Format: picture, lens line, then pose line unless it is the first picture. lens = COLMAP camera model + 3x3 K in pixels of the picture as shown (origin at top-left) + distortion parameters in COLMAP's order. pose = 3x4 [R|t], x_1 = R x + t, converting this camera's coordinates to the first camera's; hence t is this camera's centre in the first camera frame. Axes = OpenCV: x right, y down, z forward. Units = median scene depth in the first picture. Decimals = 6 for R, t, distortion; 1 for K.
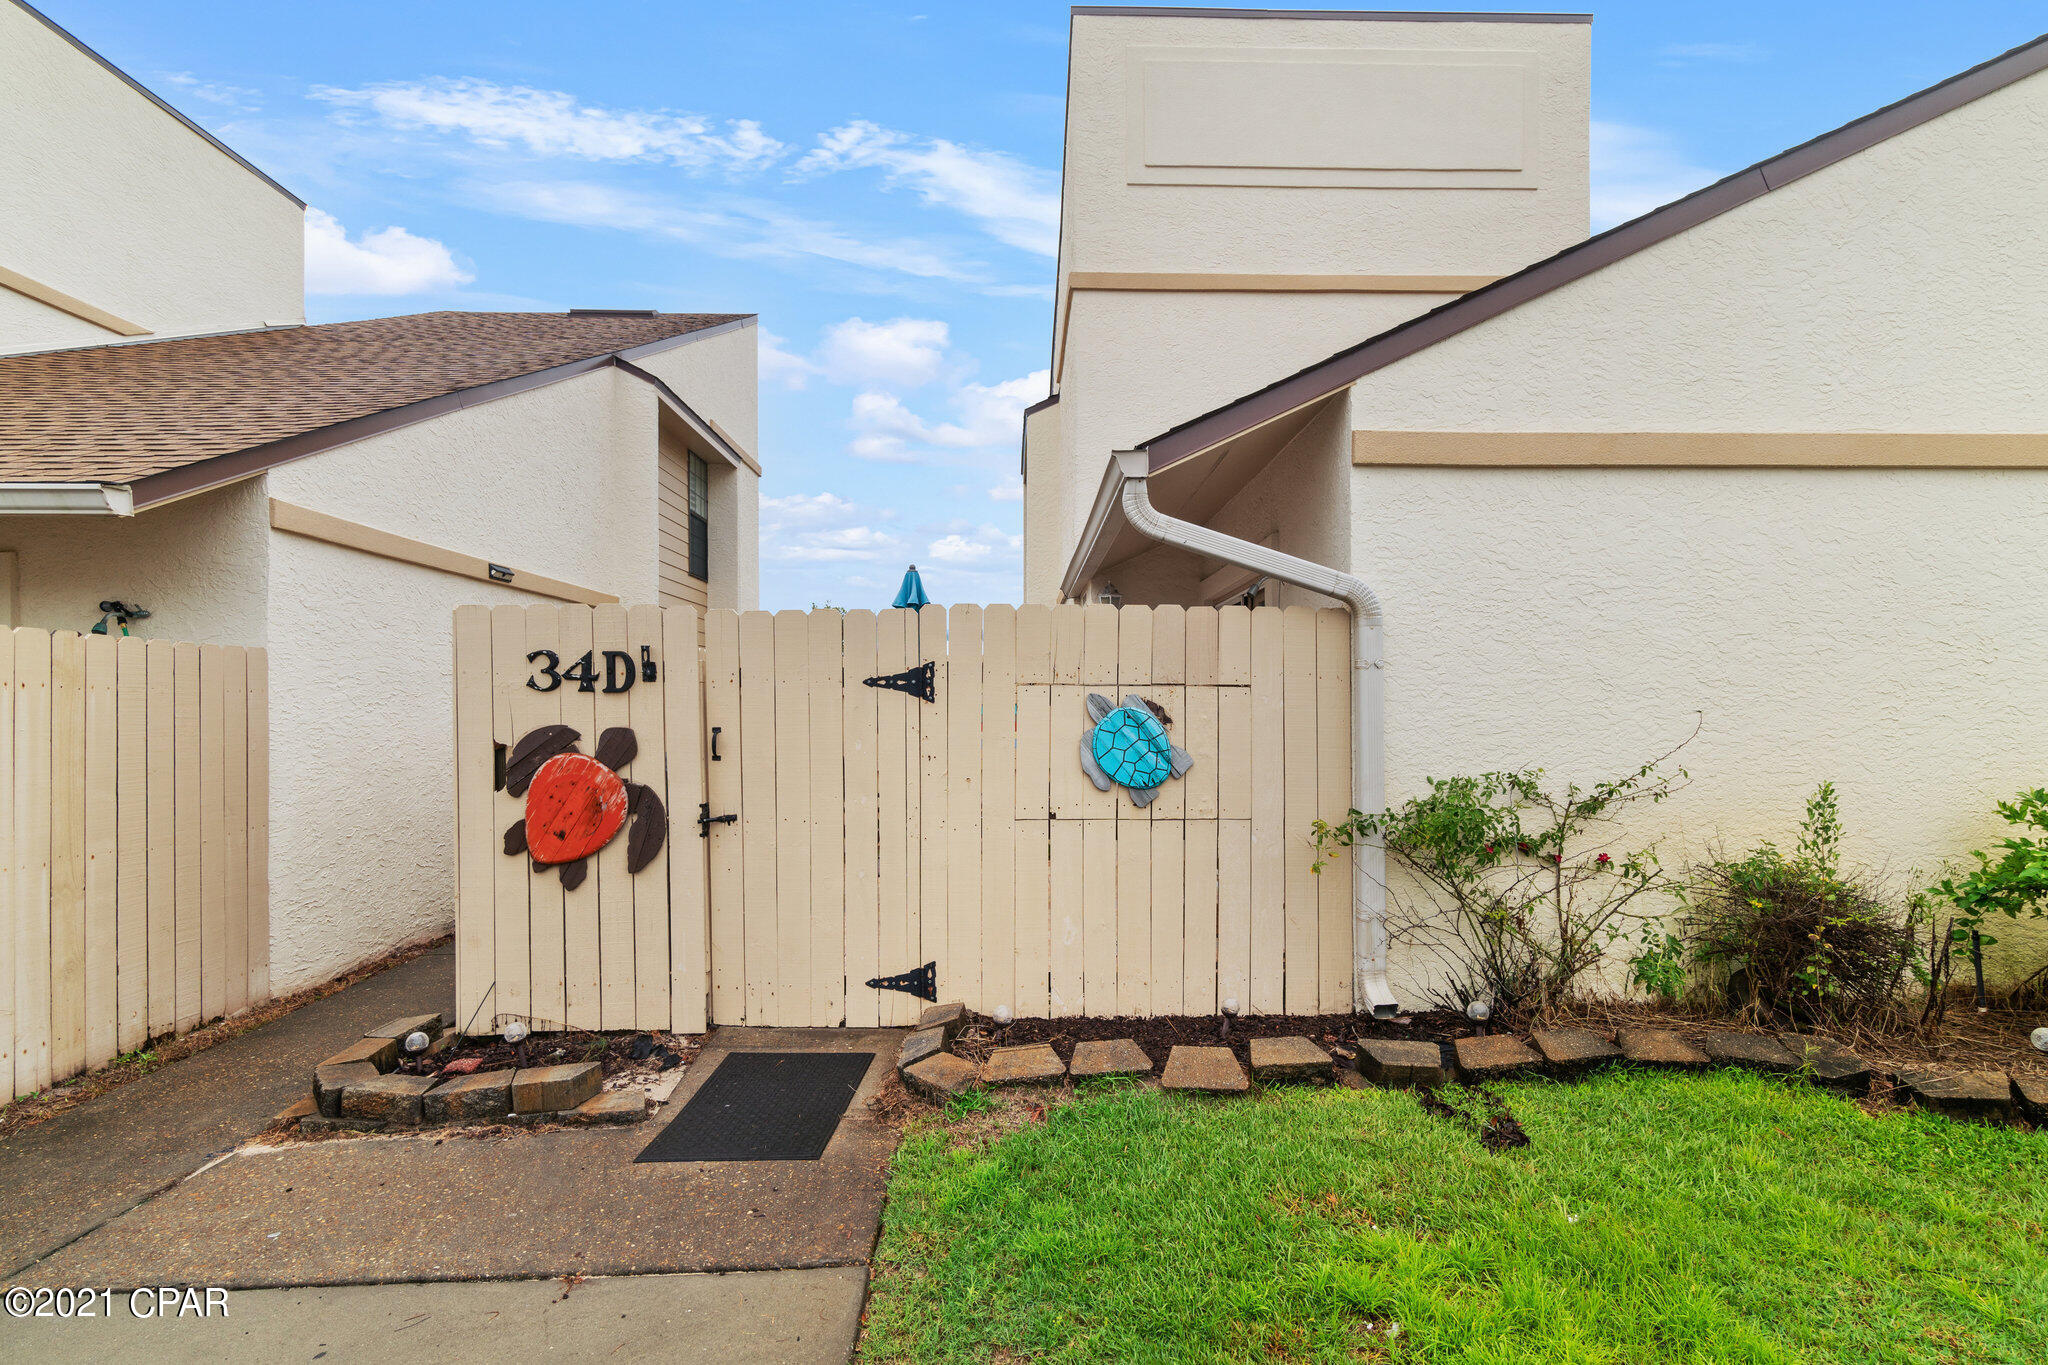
lens RADIAL K [[965.1, 0, 1017.0], [0, 965.1, 690.3], [0, 0, 1]] dist [0.001242, -0.000683]
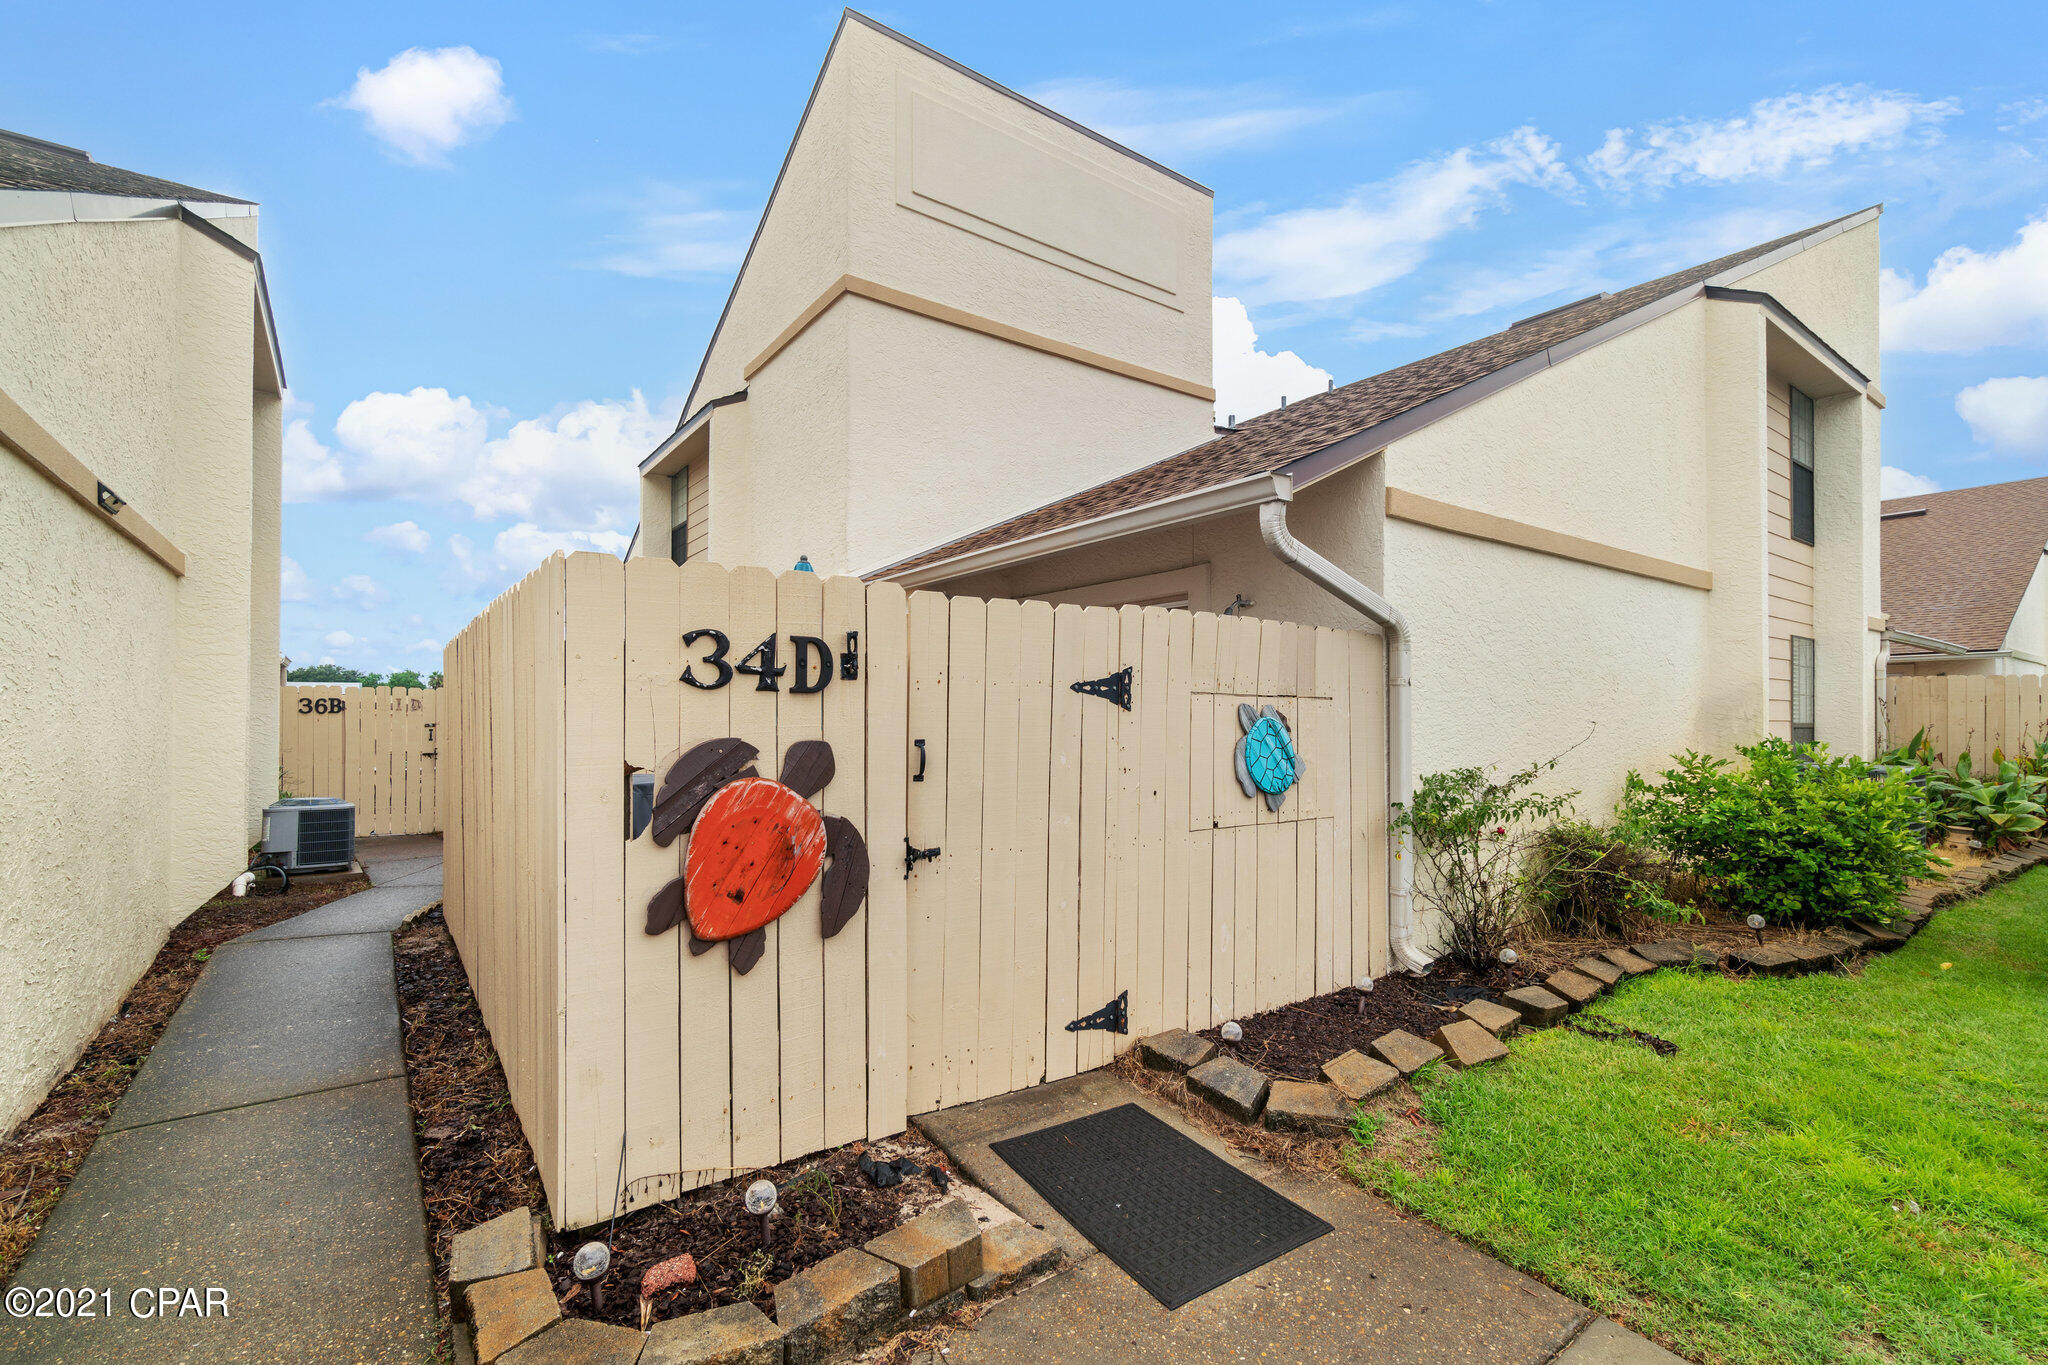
lens RADIAL K [[885.4, 0, 1022.6], [0, 885.4, 689.5], [0, 0, 1]] dist [-0.004408, 0.000972]
pose [[0.831051, 0.022572, 0.555738, -0.652749], [-0.015213, 0.999725, -0.017855, 0.009064], [-0.555988, 0.006384, 0.831166, 0.350512]]
